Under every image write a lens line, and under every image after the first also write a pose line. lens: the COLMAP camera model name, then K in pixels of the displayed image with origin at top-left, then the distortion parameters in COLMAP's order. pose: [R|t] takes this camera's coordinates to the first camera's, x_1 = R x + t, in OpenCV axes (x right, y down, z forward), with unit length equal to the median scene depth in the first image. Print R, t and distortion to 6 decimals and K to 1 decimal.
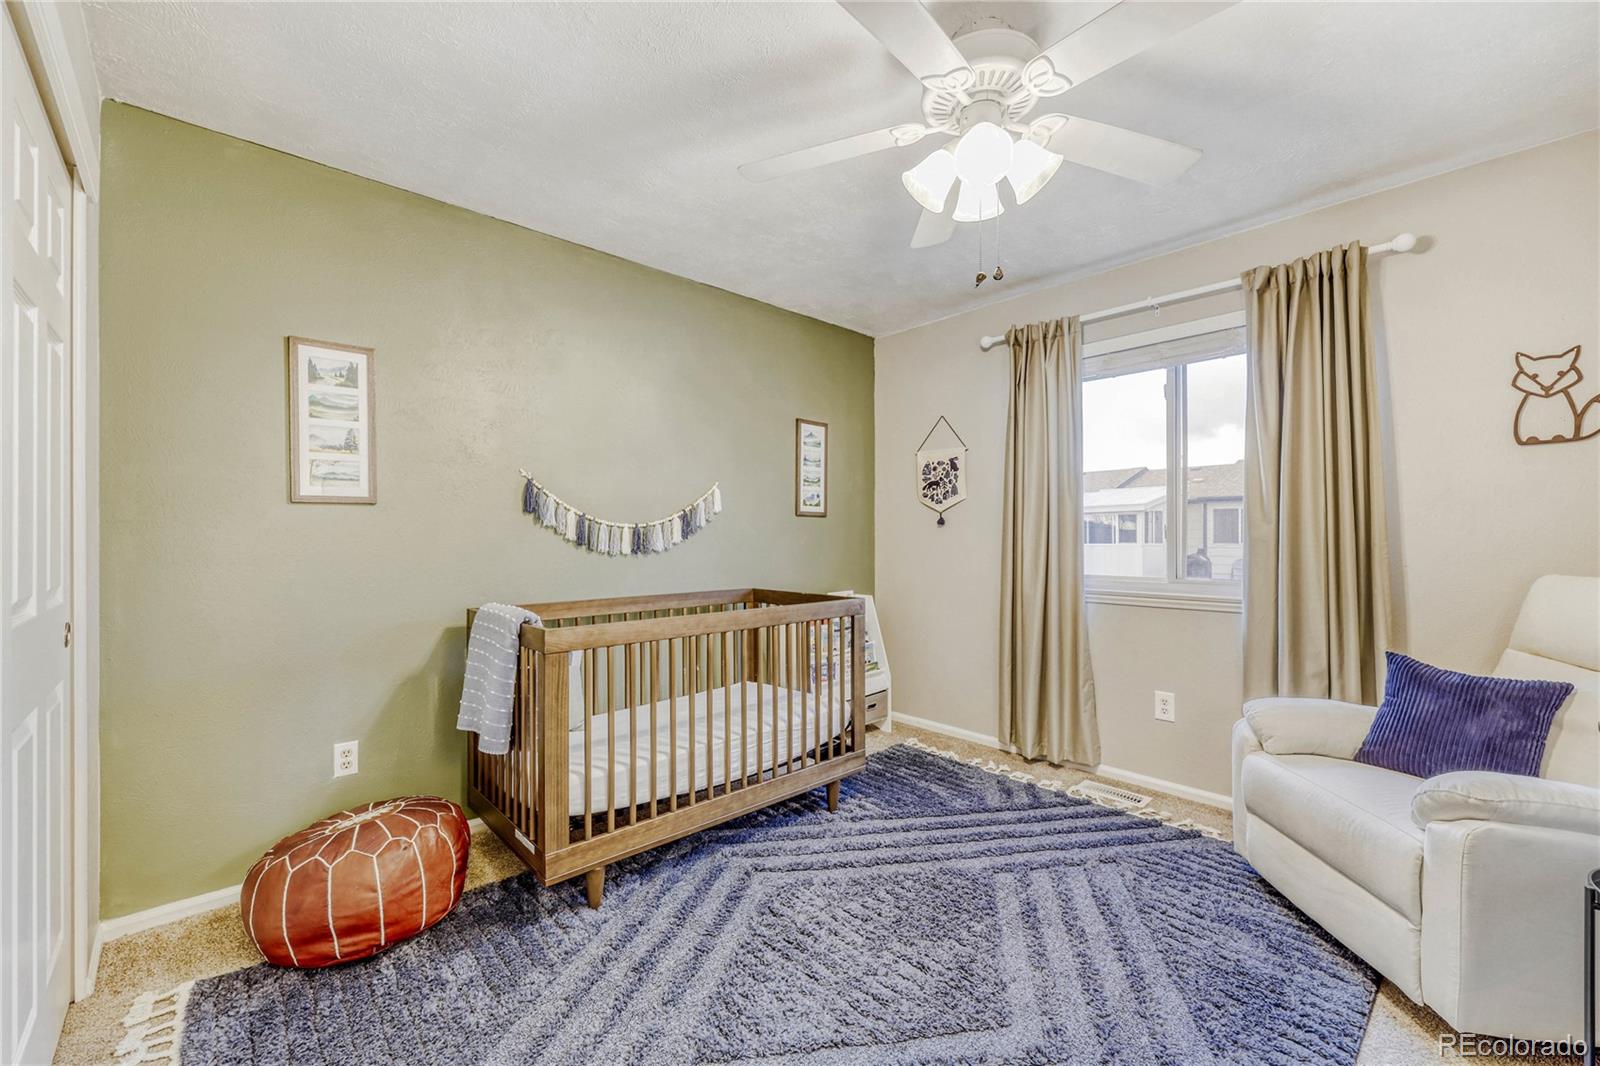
lens RADIAL K [[648.5, 0, 787.3], [0, 648.5, 535.0], [0, 0, 1]] dist [0.001566, 0.000794]
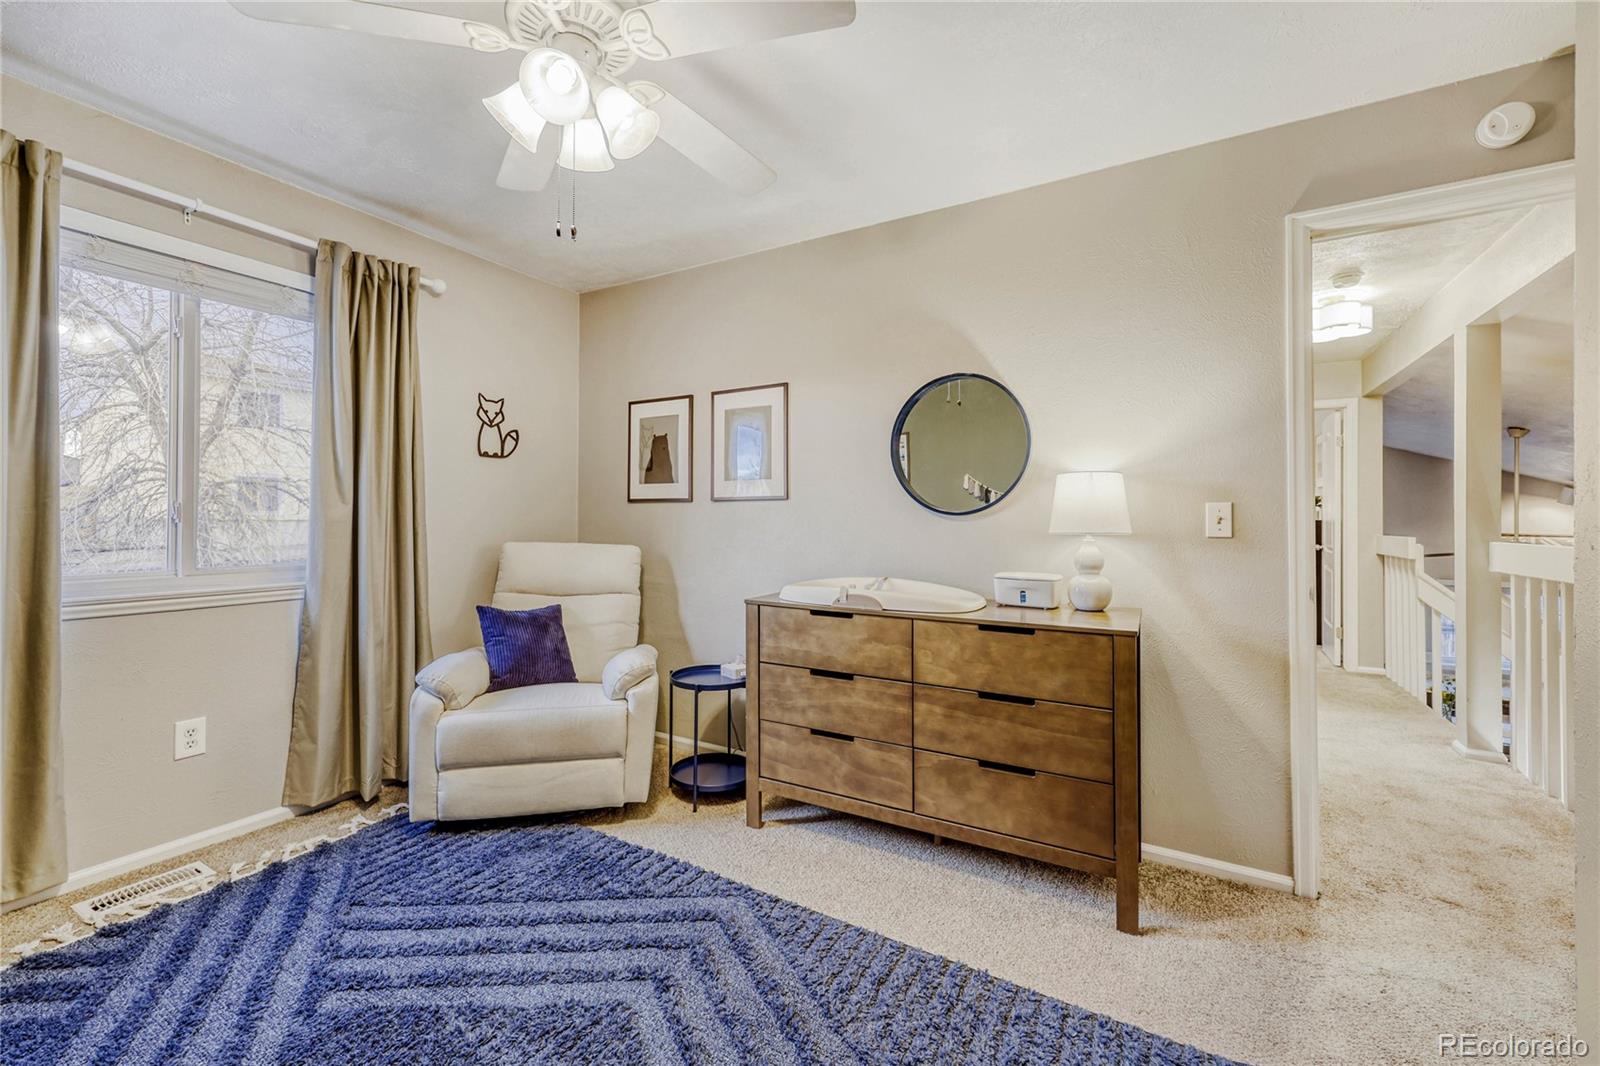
lens RADIAL K [[648.5, 0, 786.2], [0, 648.5, 517.8], [0, 0, 1]] dist [0.001566, 0.000794]
pose [[-0.277923, 0.009543, 0.960556, -0.483866], [-0.001391, 0.999946, -0.010336, 0.016474], [-0.960602, -0.004209, -0.277894, 0.745745]]
